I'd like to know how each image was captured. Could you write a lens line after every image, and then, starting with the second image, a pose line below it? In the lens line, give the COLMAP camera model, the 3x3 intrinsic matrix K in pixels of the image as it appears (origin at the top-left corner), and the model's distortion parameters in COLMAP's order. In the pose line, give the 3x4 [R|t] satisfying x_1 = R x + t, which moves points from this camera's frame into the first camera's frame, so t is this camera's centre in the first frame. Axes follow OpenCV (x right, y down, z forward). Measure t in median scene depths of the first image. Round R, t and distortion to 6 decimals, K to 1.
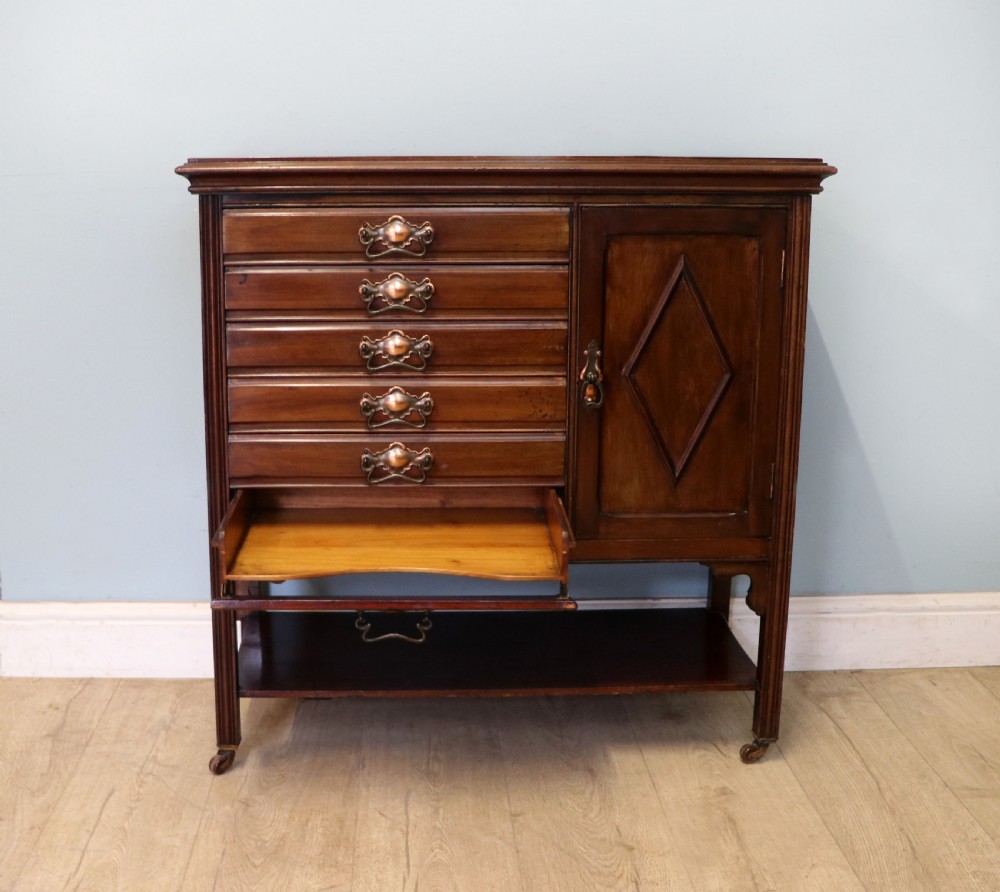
lens RADIAL K [[1320.0, 0, 422.3], [0, 1320.0, 431.4], [0, 0, 1]] dist [-0.138764, 0.000000]
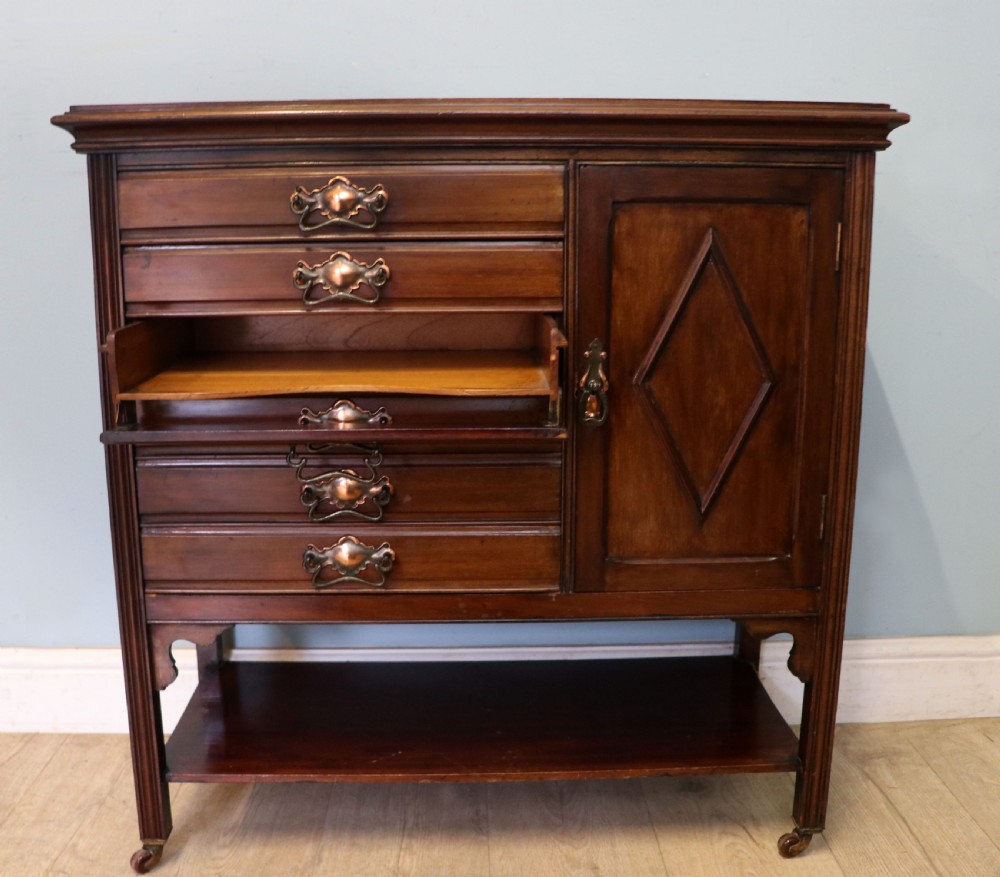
lens RADIAL K [[1092.0, 0, 480.3], [0, 1092.0, 463.1], [0, 0, 1]] dist [-0.131506, 0.000000]
pose [[0.999992, -0.002983, 0.002673, 0.058558], [0.002944, 0.999890, 0.014526, -0.005098], [-0.002716, -0.014518, 0.999891, 0.349534]]
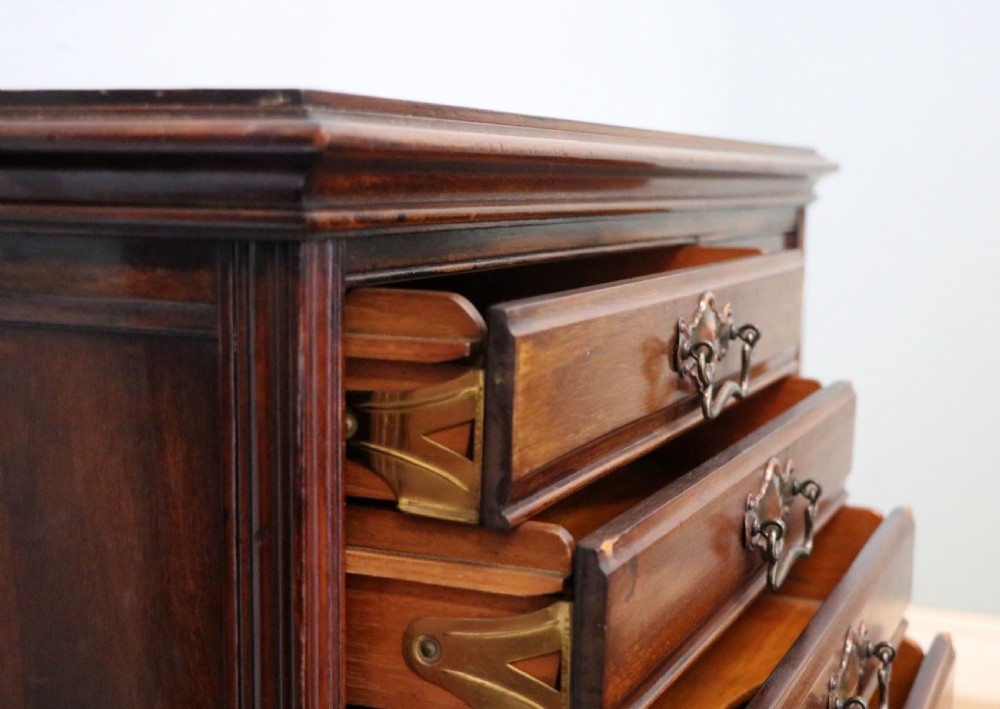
lens RADIAL K [[1476.4, 0, 509.2], [0, 1476.4, 362.3], [0, 0, 1]] dist [-0.106392, 0.000000]
pose [[0.389019, -0.107362, 0.914952, -0.390884], [0.187240, 0.981670, 0.035580, -0.153968], [-0.902001, 0.157474, 0.401991, 0.821146]]
